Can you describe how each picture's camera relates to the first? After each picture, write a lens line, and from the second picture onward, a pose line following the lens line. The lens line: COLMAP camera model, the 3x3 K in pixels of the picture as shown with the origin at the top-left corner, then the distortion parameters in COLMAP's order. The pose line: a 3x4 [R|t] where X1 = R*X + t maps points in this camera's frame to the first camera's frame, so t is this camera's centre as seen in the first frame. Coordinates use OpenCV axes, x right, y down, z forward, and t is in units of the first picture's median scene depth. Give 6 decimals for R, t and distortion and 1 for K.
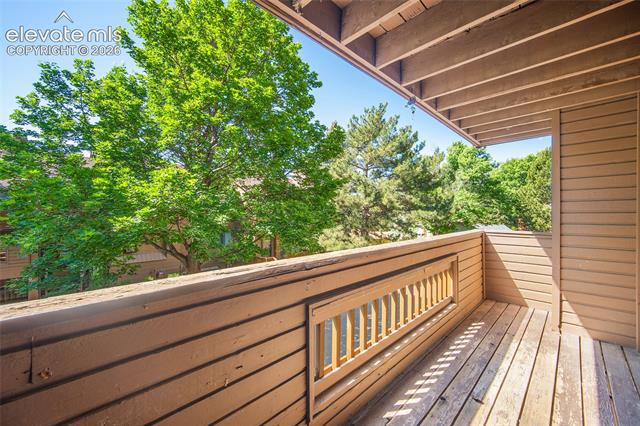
lens RADIAL K [[256.5, 0, 316.6], [0, 256.5, 210.0], [0, 0, 1]] dist [-0.004855, -0.000533]
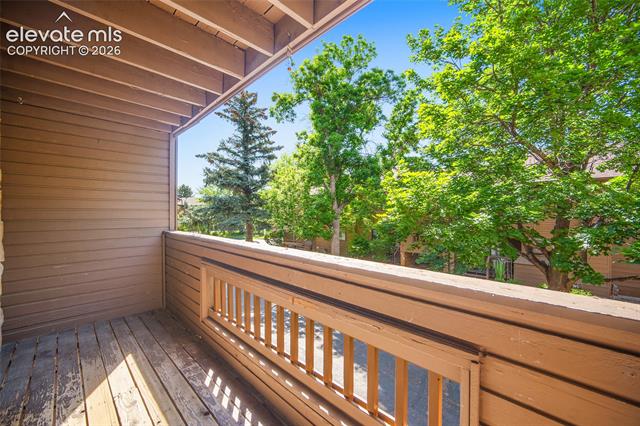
lens RADIAL K [[256.5, 0, 316.6], [0, 256.5, 210.0], [0, 0, 1]] dist [-0.004855, -0.000533]
pose [[0.009001, 0.002167, -0.999957, 1.381396], [0.003160, 0.999993, 0.002196, 0.007276], [0.999954, -0.003180, 0.008994, 1.358104]]
